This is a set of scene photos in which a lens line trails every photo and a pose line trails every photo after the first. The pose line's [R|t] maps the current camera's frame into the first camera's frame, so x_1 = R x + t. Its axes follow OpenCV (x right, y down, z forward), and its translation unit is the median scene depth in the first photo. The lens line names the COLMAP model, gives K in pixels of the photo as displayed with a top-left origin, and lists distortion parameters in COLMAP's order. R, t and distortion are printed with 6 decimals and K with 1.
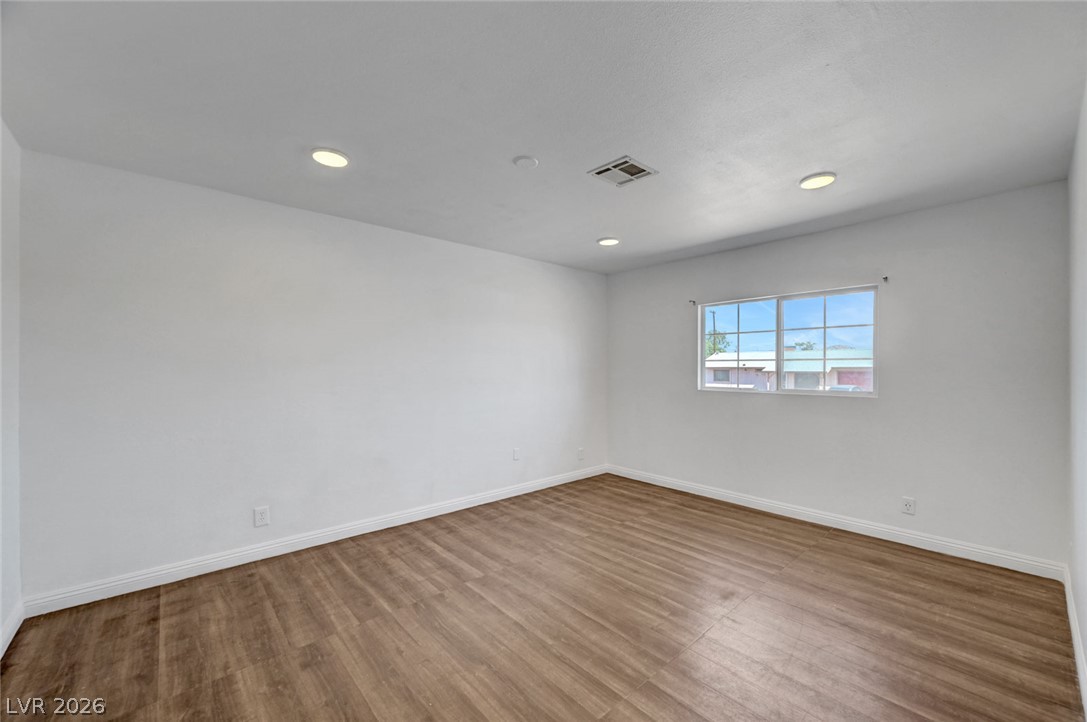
lens RADIAL K [[431.4, 0, 548.4], [0, 431.4, 363.3], [0, 0, 1]] dist [-0.002621, -0.000046]
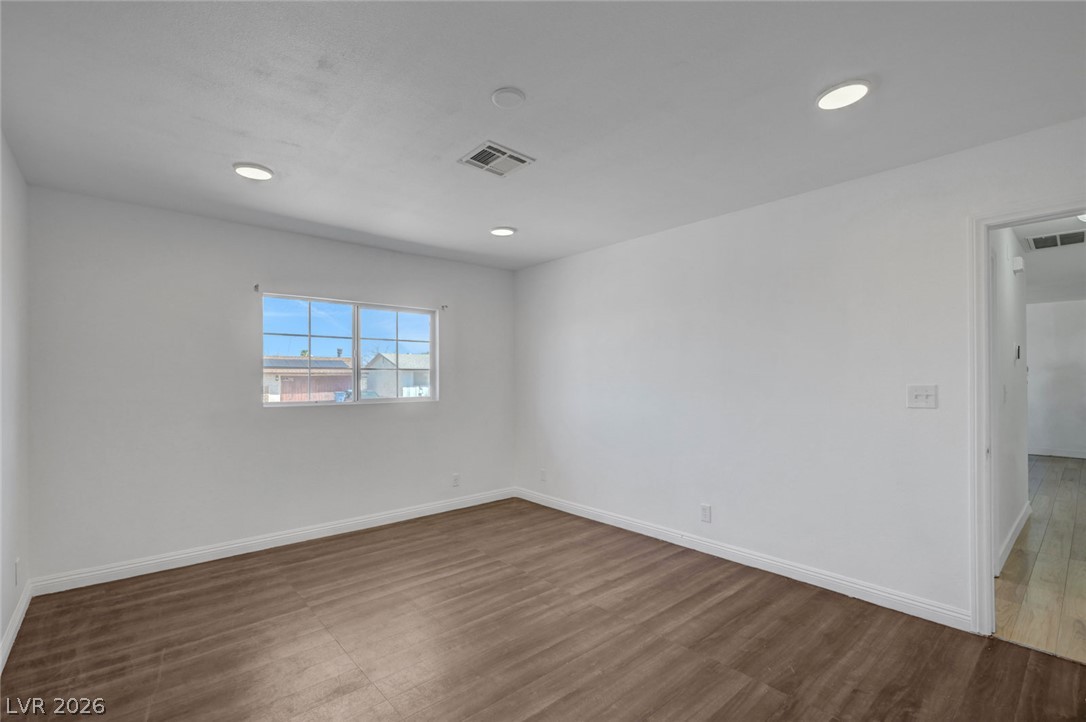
lens RADIAL K [[483.9, 0, 547.1], [0, 483.9, 370.6], [0, 0, 1]] dist [-0.000149, -0.000202]
pose [[0.006467, 0.009858, 0.999930, -0.625126], [-0.007485, 0.999924, -0.009809, 0.002941], [-0.999951, -0.007421, 0.006540, 0.659448]]
